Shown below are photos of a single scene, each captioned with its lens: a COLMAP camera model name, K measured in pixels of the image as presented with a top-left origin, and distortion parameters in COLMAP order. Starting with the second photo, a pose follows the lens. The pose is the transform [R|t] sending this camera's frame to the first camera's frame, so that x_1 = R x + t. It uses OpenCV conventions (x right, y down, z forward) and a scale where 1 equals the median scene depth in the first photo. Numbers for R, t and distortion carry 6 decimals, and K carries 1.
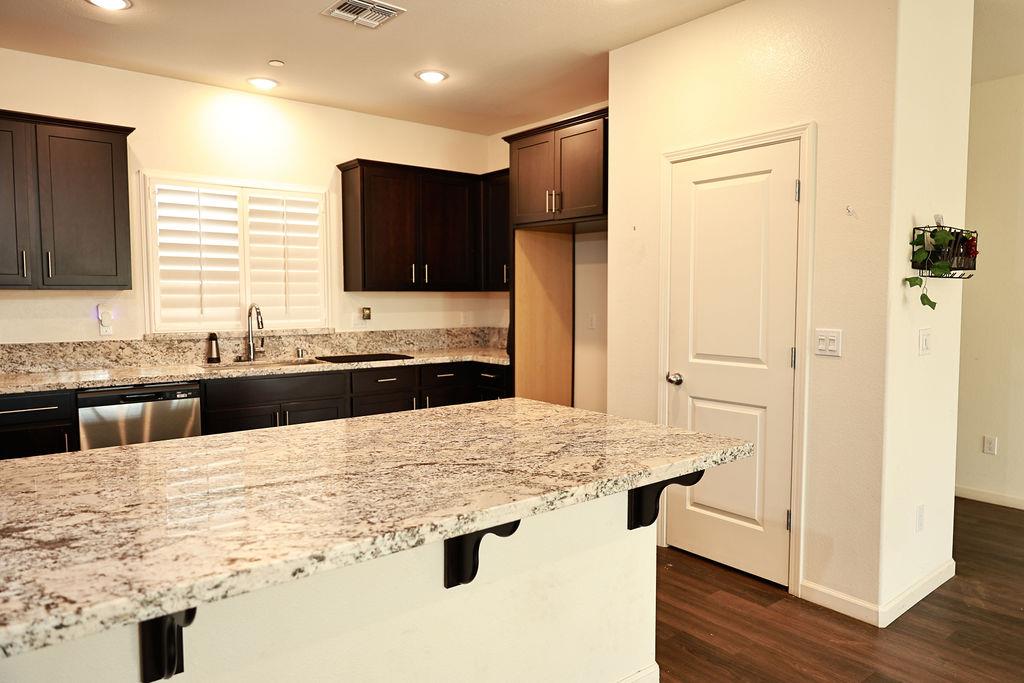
lens RADIAL K [[679.1, 0, 513.6], [0, 679.1, 341.7], [0, 0, 1]] dist [0.000166, 0.000601]
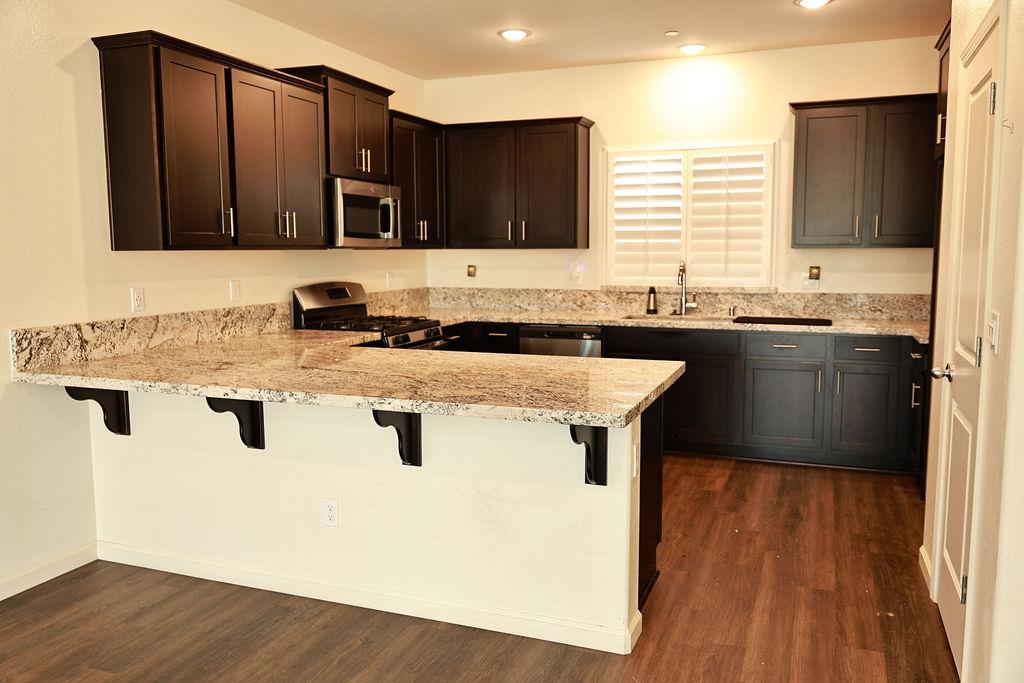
lens RADIAL K [[807.7, 0, 510.1], [0, 807.7, 340.9], [0, 0, 1]] dist [0.004538, 0.002951]
pose [[0.502675, 0.096528, -0.859069, 0.613867], [-0.055757, 0.995297, 0.079209, -0.017592], [0.862676, 0.008083, 0.505693, 0.142434]]
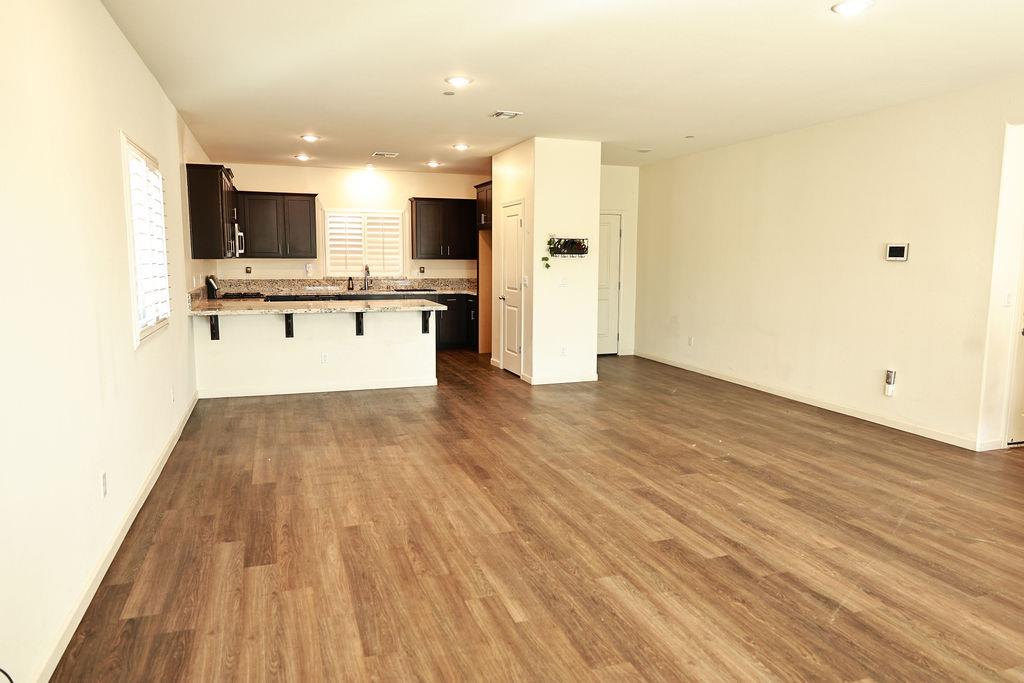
lens RADIAL K [[679.1, 0, 511.6], [0, 679.1, 342.0], [0, 0, 1]] dist [0.000166, 0.000601]
pose [[0.942601, 0.047472, -0.330529, 0.894133], [-0.029841, 0.997858, 0.058215, 0.059578], [0.332585, -0.045010, 0.941999, -1.058040]]
